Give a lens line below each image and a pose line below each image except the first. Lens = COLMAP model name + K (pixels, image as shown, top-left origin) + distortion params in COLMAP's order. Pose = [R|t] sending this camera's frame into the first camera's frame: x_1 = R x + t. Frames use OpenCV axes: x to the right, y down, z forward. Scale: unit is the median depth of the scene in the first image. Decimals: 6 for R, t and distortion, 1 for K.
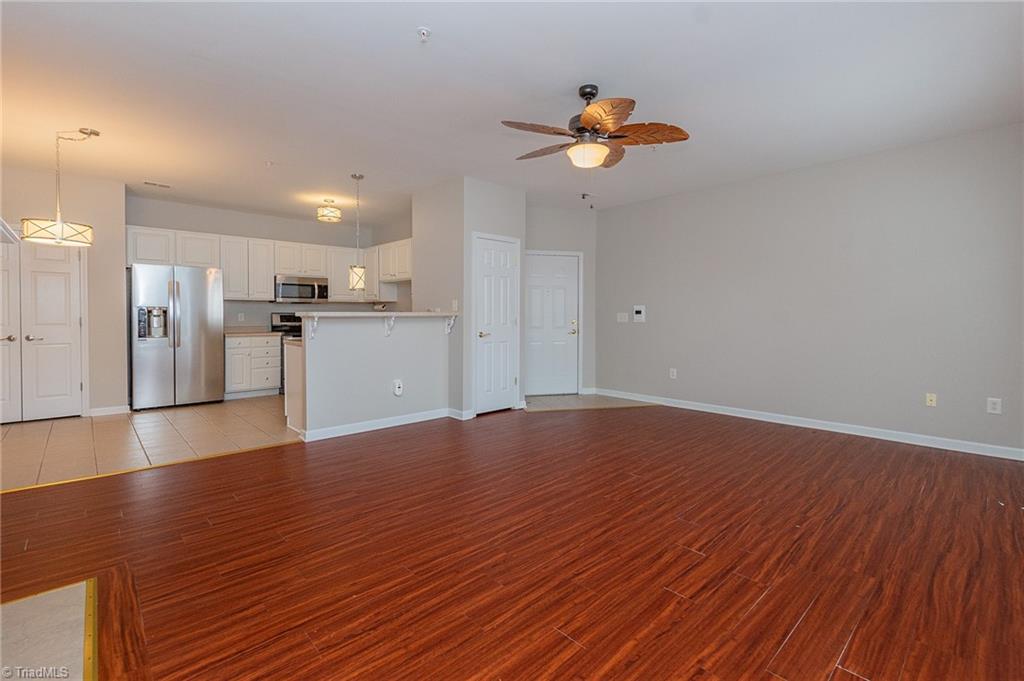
lens RADIAL K [[441.1, 0, 510.6], [0, 441.1, 335.9], [0, 0, 1]] dist [-0.000443, -0.000193]
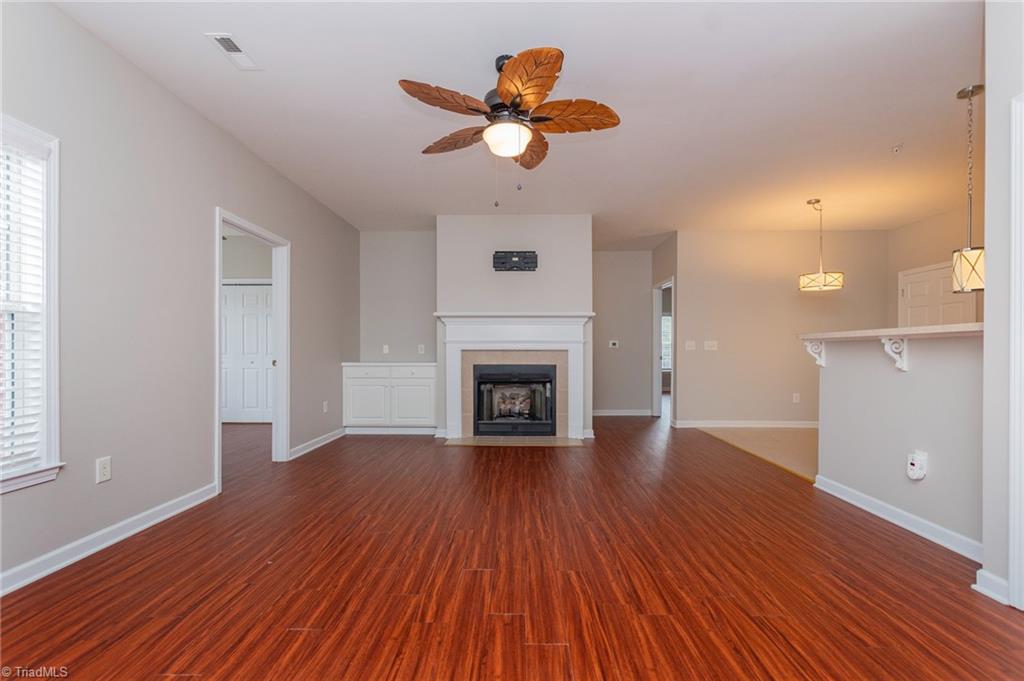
lens RADIAL K [[475.7, 0, 514.9], [0, 475.7, 352.5], [0, 0, 1]] dist [0.001753, -0.000015]
pose [[-0.689917, -0.000277, -0.723888, 0.910029], [-0.037697, 0.998657, 0.035546, -0.044127], [0.722906, 0.051813, -0.689001, 1.809782]]
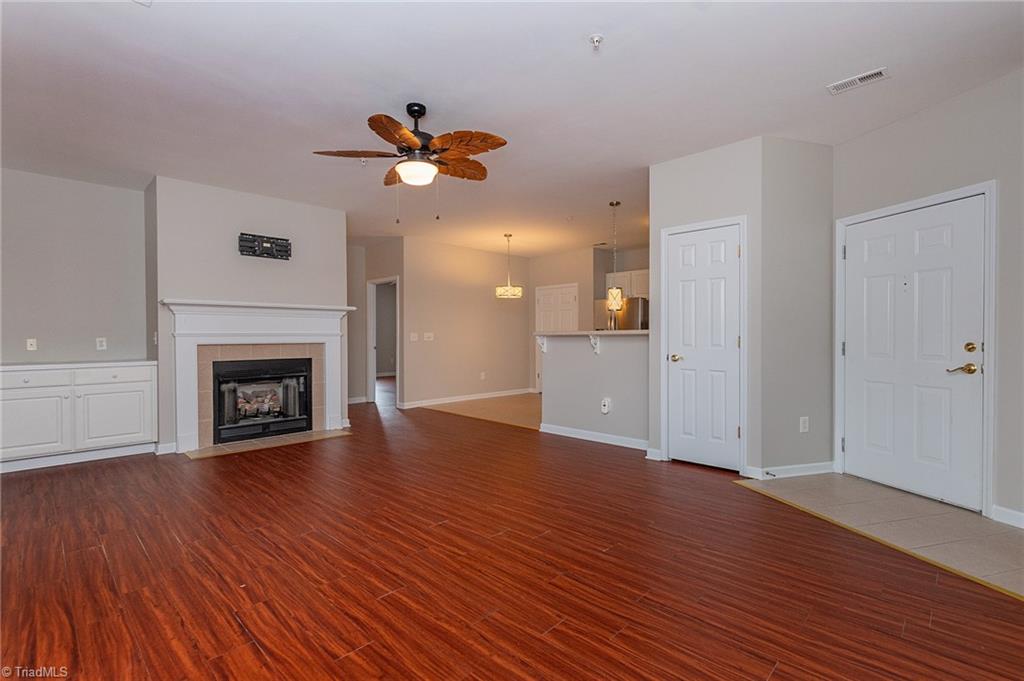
lens RADIAL K [[484.2, 0, 545.3], [0, 484.2, 337.7], [0, 0, 1]] dist [0.001127, -0.000426]
pose [[0.092319, 0.001350, -0.995729, 1.445460], [-0.043767, 0.999038, -0.002704, -0.047845], [0.994767, 0.043830, 0.092289, 1.313594]]
